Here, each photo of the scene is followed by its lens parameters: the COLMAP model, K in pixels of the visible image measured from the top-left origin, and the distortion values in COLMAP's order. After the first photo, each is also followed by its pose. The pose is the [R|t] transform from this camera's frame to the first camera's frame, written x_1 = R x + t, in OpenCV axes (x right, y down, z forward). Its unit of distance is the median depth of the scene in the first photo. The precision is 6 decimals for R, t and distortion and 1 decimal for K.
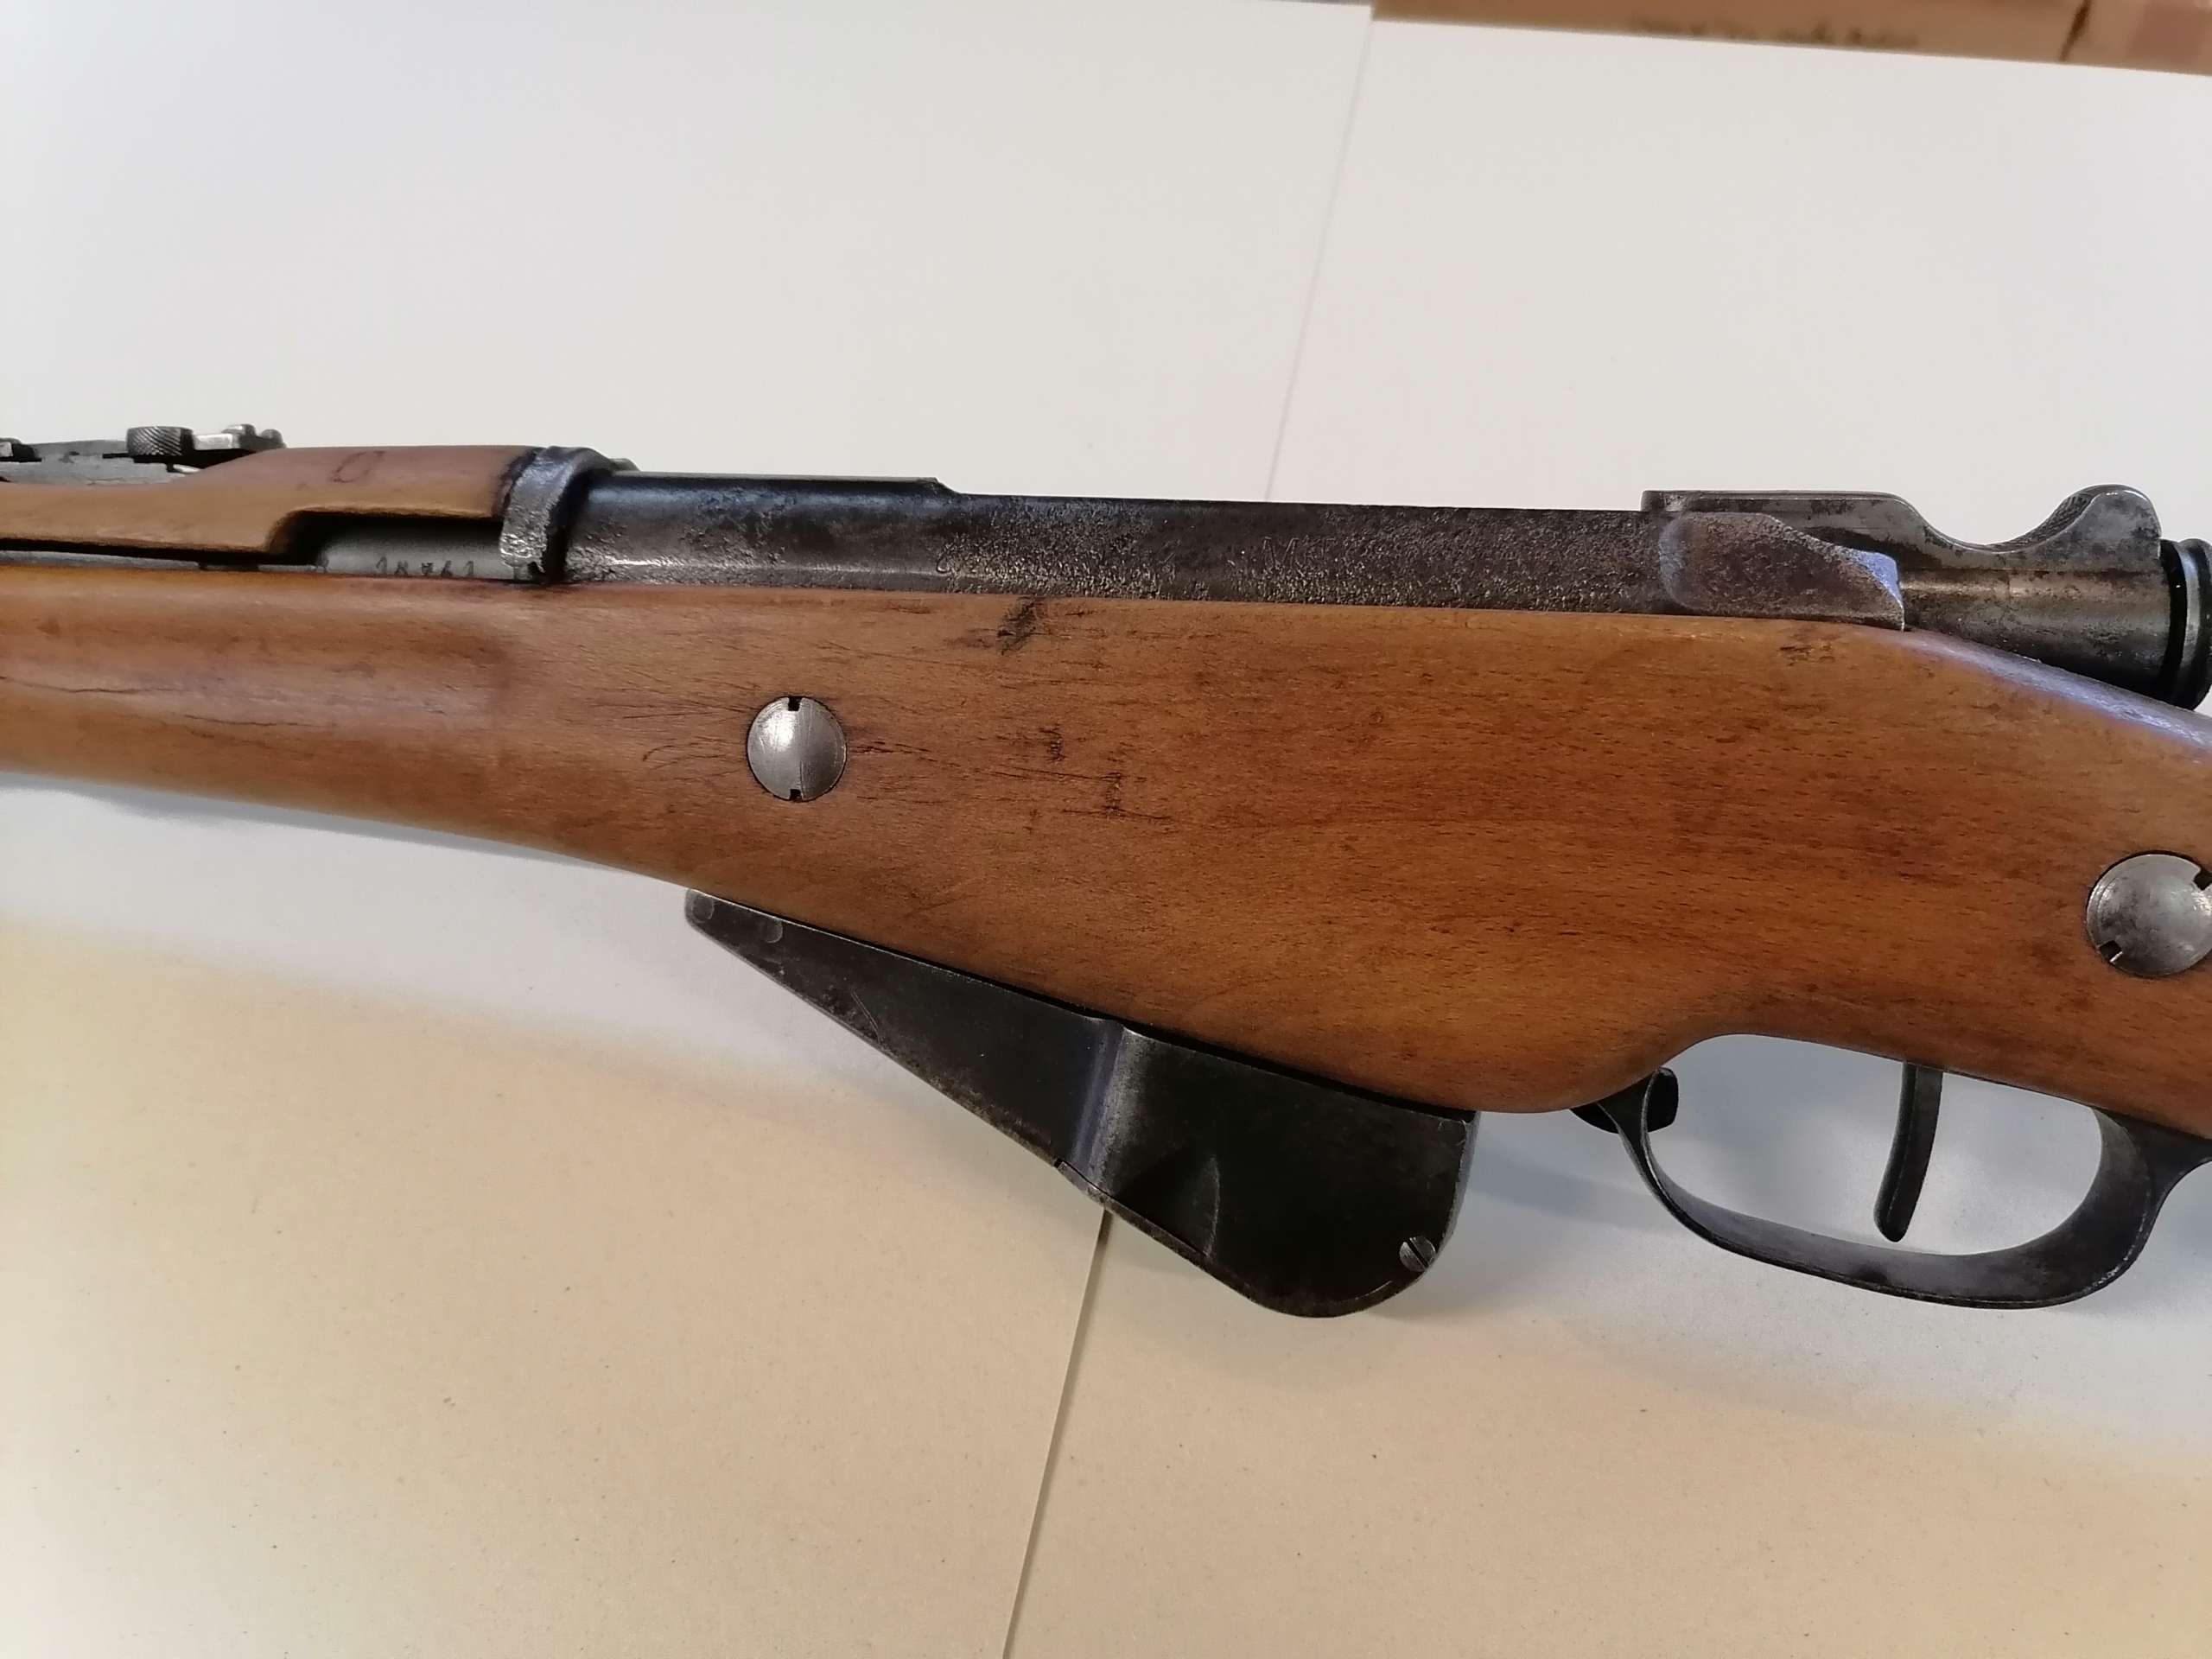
lens RADIAL K [[1654.1, 0, 1114.8], [0, 1654.1, 828.6], [0, 0, 1]] dist [0.008304, -0.006808]
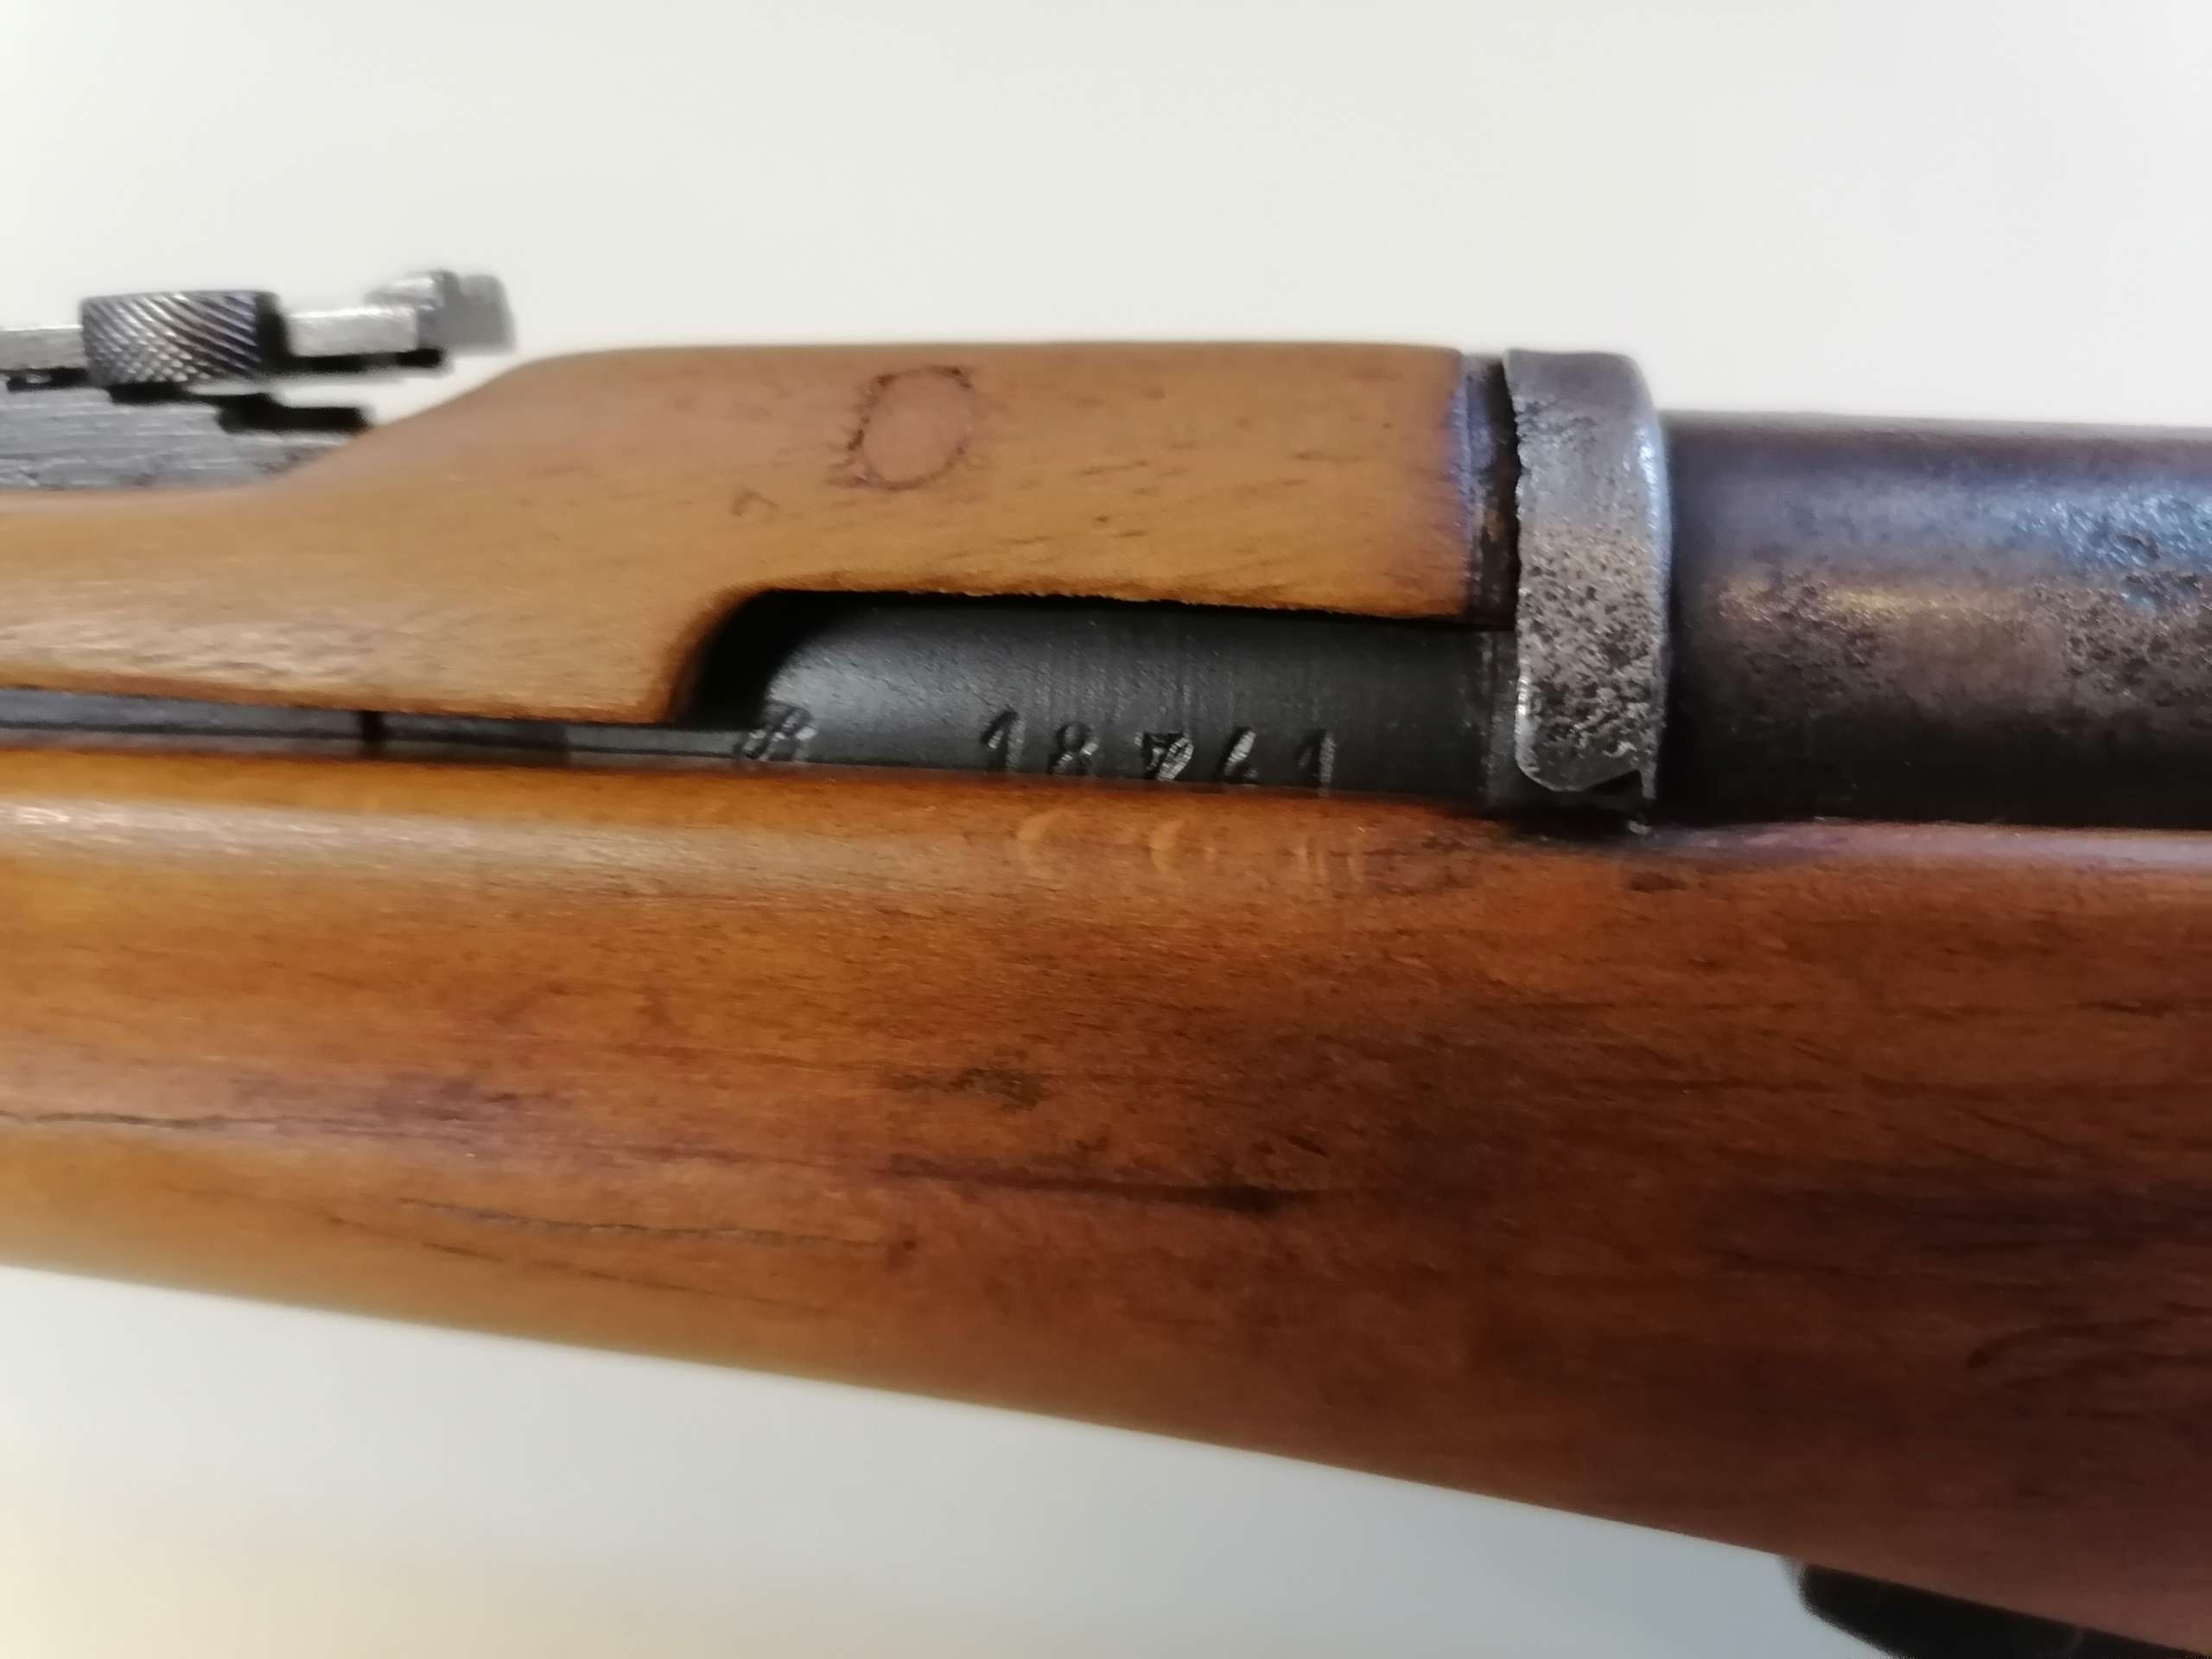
lens RADIAL K [[1654.1, 0, 1105.5], [0, 1654.1, 833.9], [0, 0, 1]] dist [0.008304, -0.006808]
pose [[0.994023, -0.051898, 0.096048, -0.510693], [0.035703, 0.985941, 0.163237, -0.216594], [-0.103169, -0.158832, 0.981901, 0.761388]]
